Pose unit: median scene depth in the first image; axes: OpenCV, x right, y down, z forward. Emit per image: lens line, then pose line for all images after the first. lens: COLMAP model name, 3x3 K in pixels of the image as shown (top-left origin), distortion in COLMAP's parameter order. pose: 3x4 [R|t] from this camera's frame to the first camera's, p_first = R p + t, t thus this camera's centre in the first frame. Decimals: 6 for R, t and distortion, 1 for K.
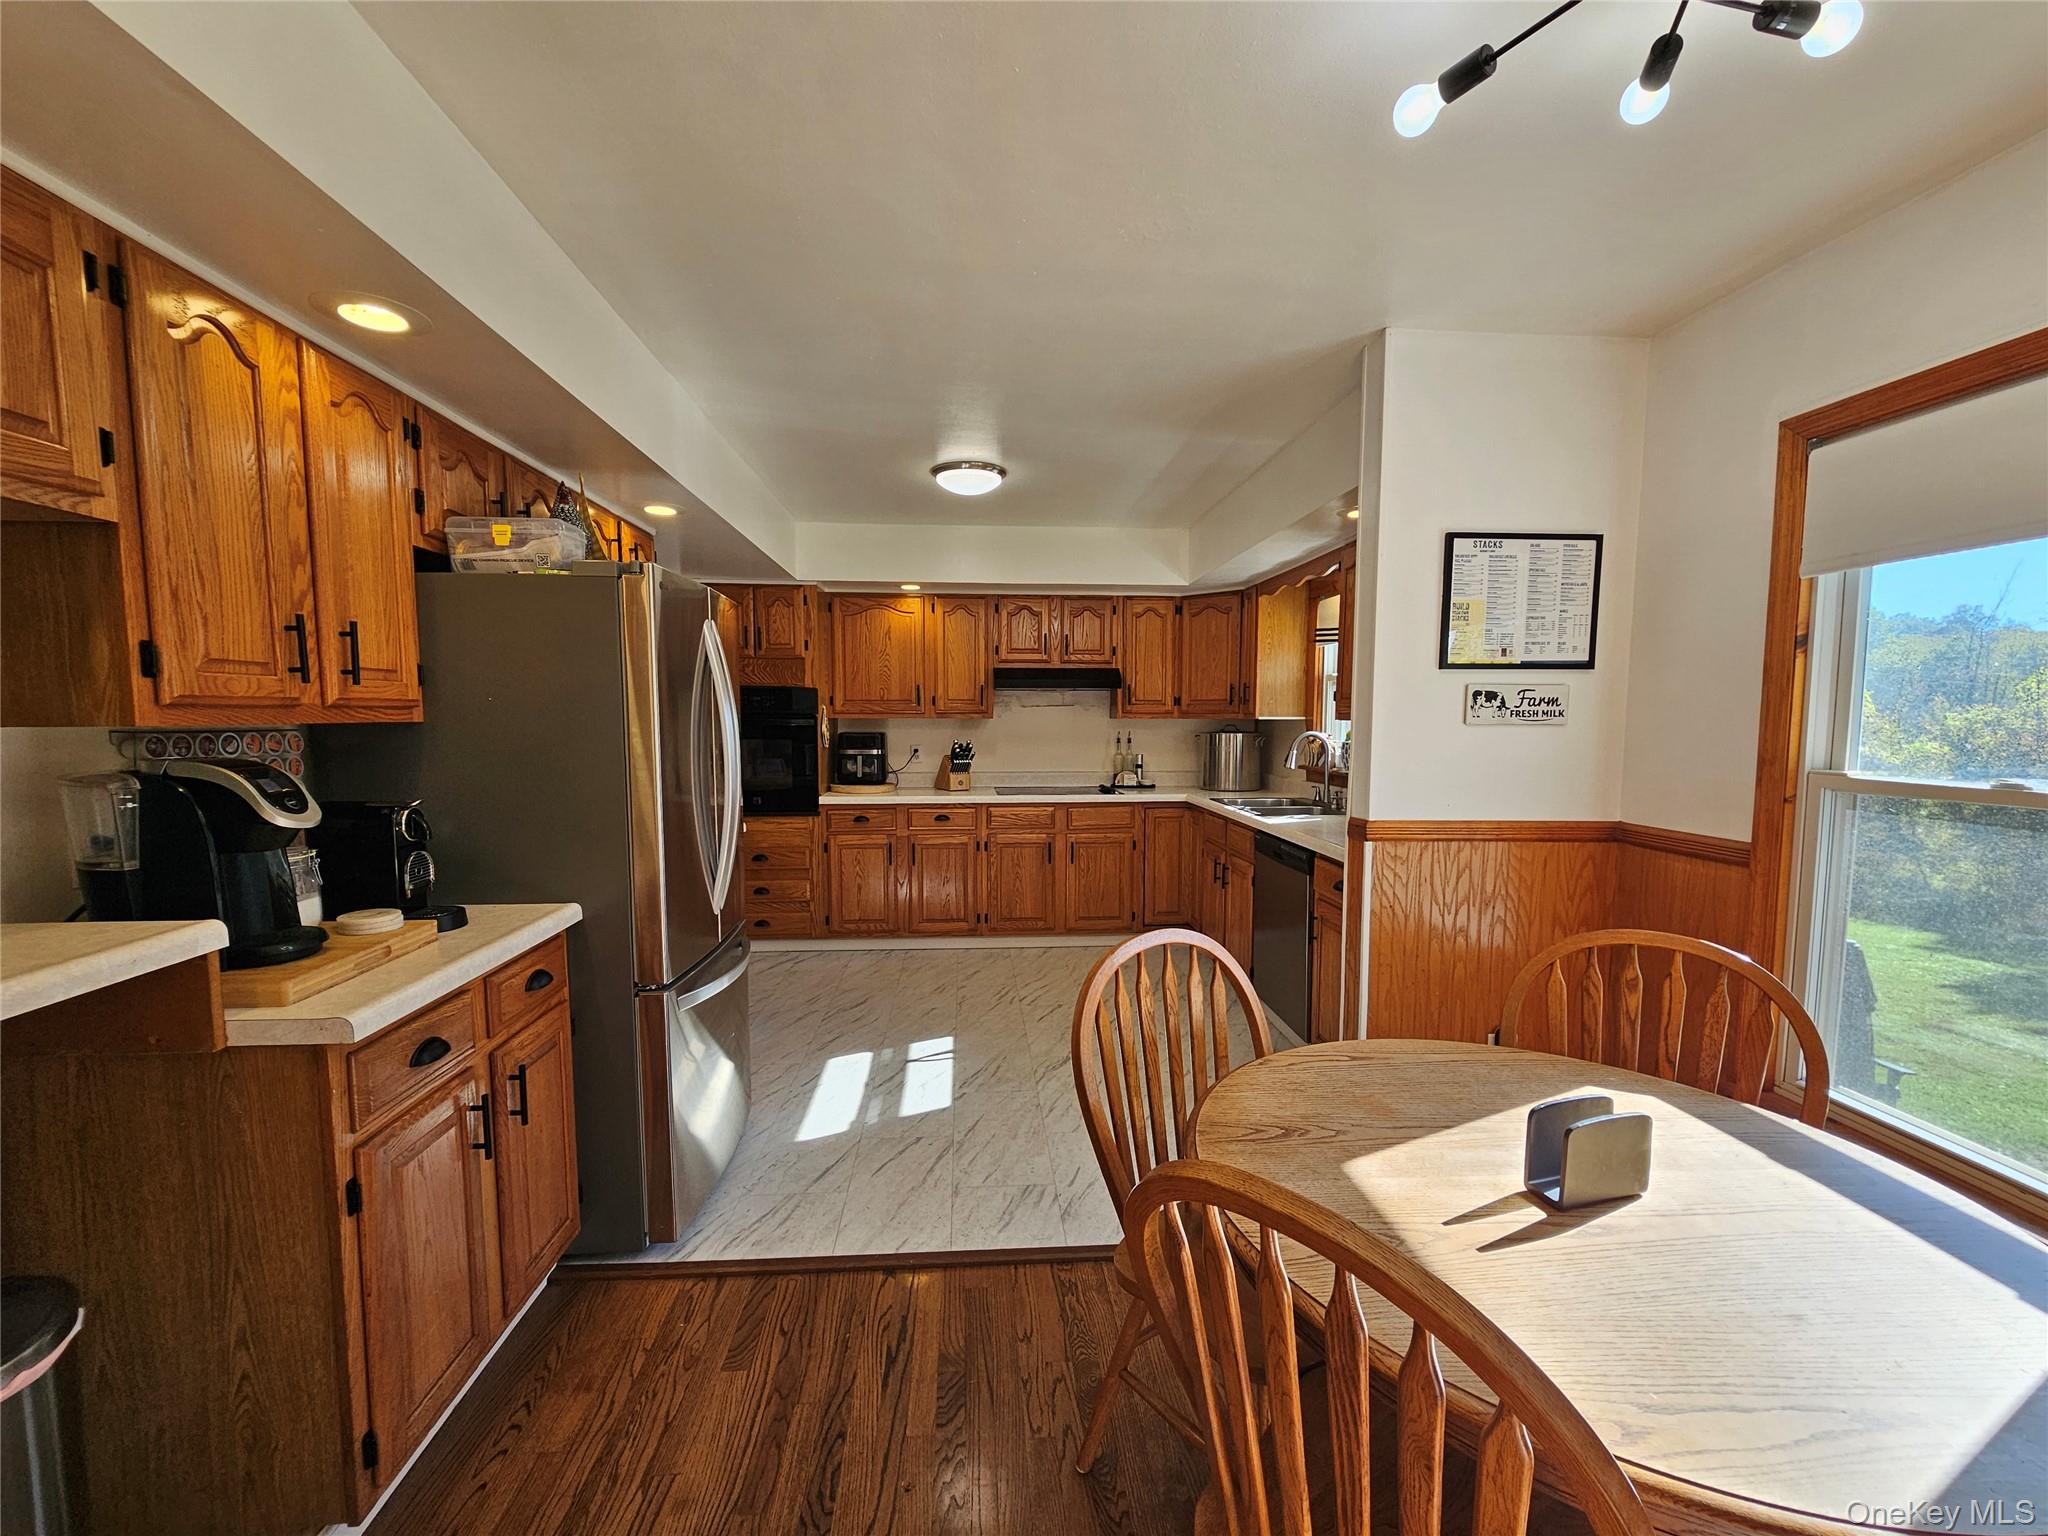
lens RADIAL K [[838.2, 0, 1022.8], [0, 838.2, 787.1], [0, 0, 1]] dist [-0.001891, -0.000168]
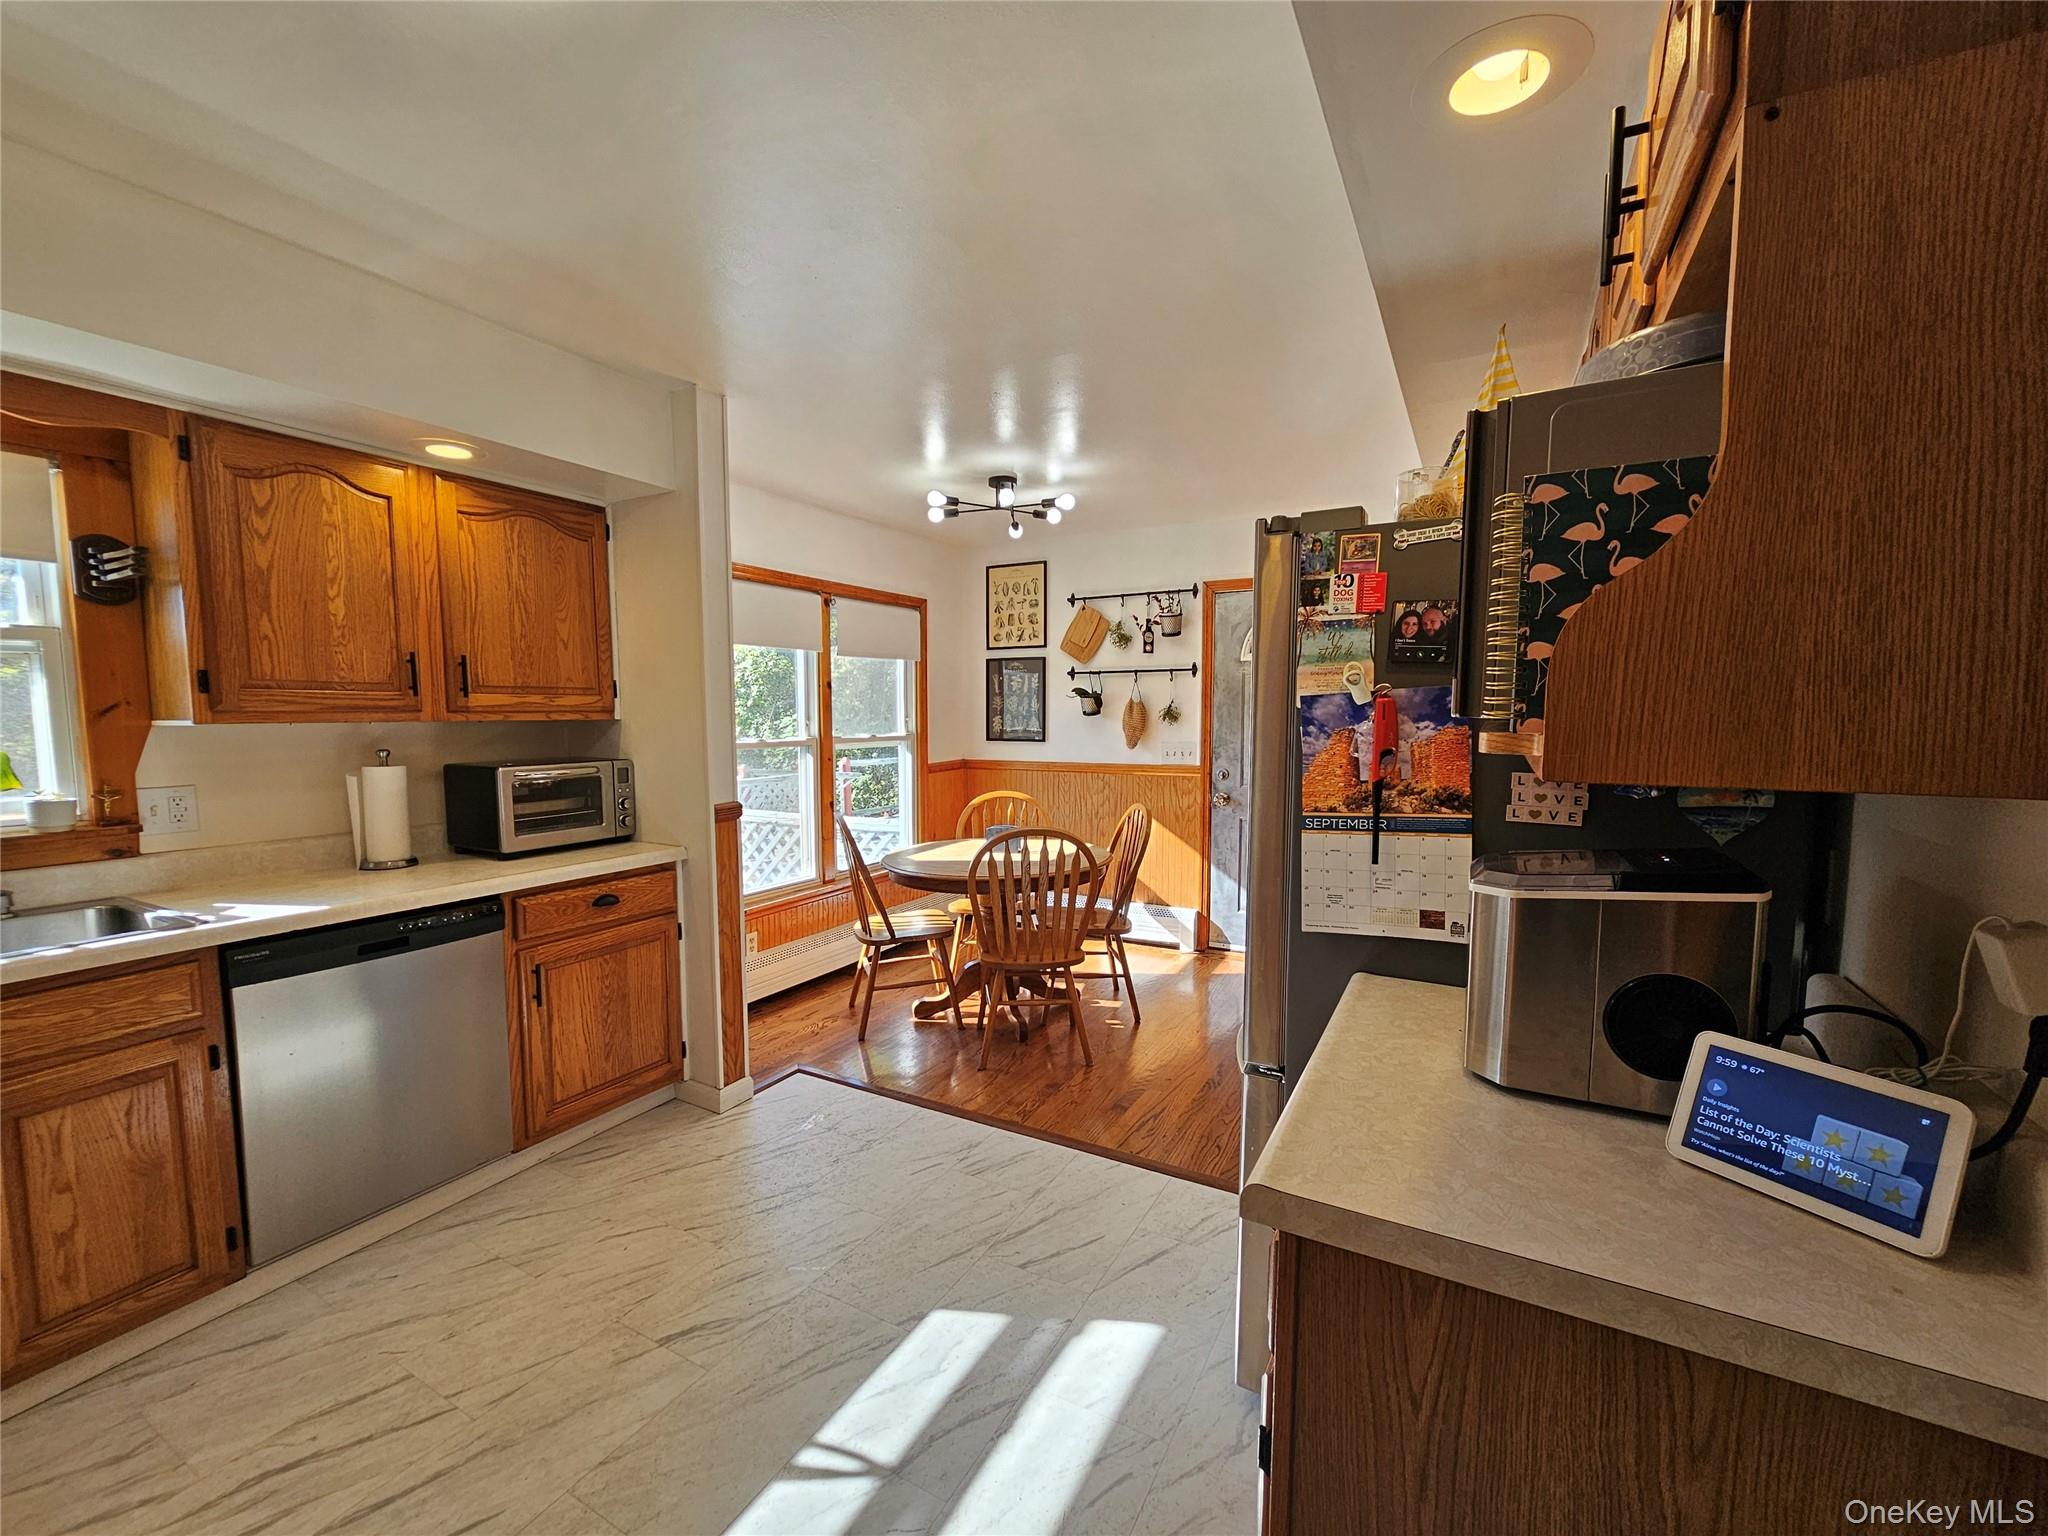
lens RADIAL K [[841.4, 0, 1025.0], [0, 841.4, 784.2], [0, 0, 1]] dist [-0.011263, 0.006034]
pose [[-0.839539, -0.050271, 0.540969, -0.296656], [0.043996, 0.986149, 0.159919, -0.080676], [-0.541515, 0.158059, -0.825699, 0.890613]]
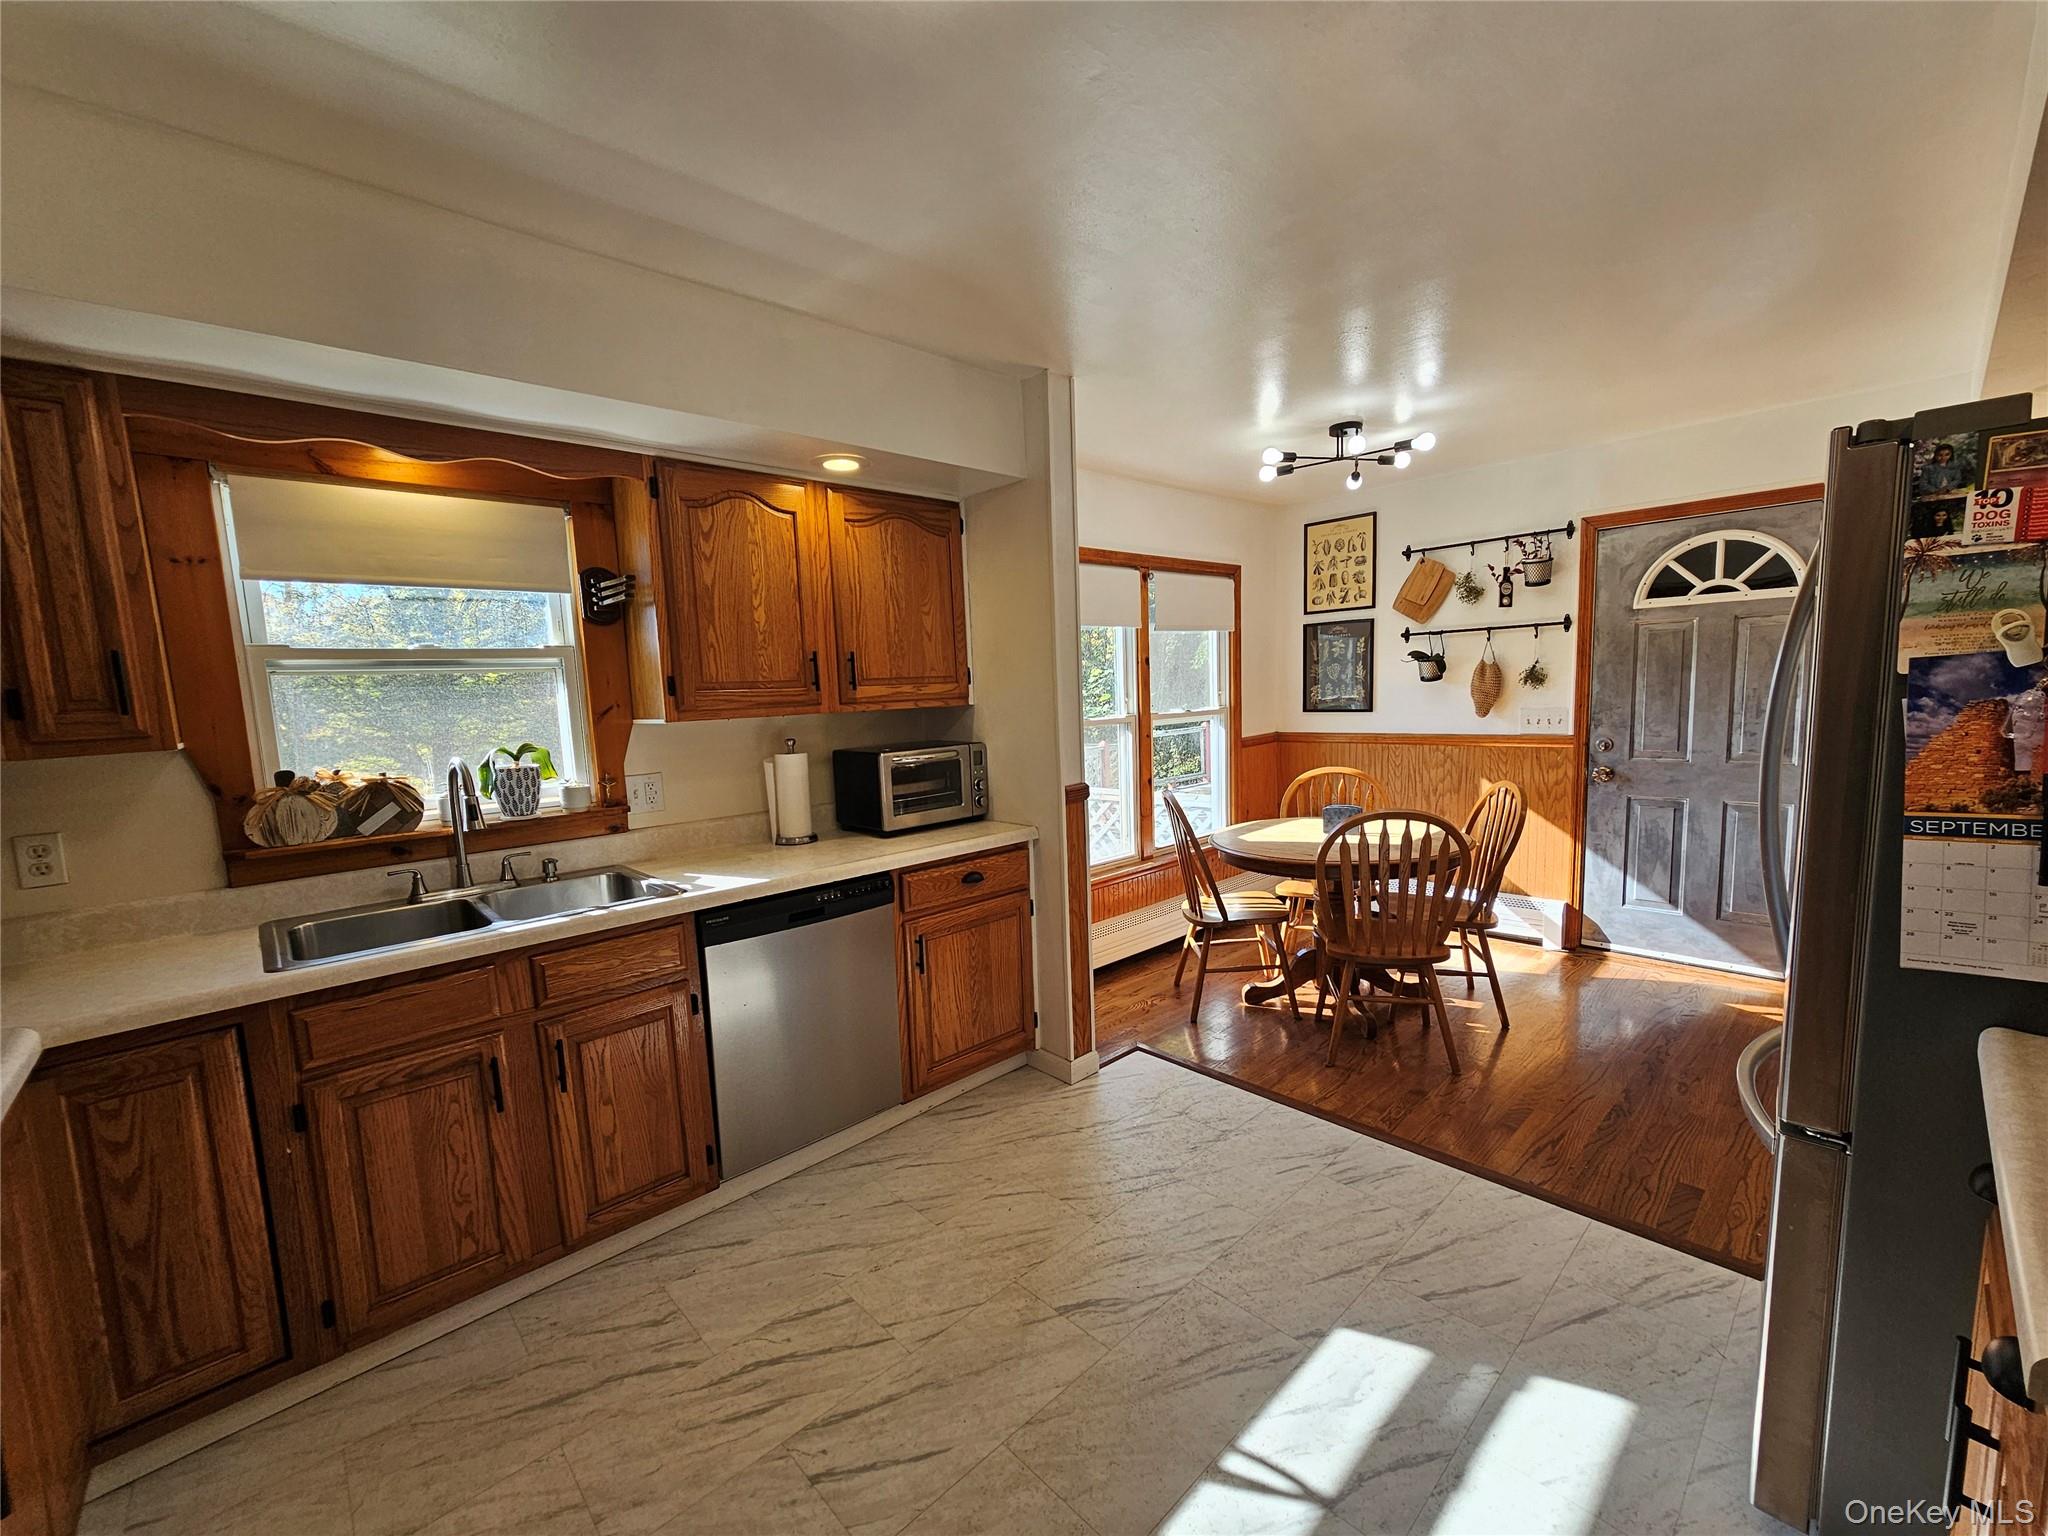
lens RADIAL K [[838.2, 0, 1022.8], [0, 838.2, 787.1], [0, 0, 1]] dist [-0.001891, -0.000168]
pose [[-0.630749, -0.072834, 0.772561, -0.239896], [0.102960, 0.978928, 0.176350, -0.090134], [-0.769126, 0.190776, -0.609959, 0.913469]]
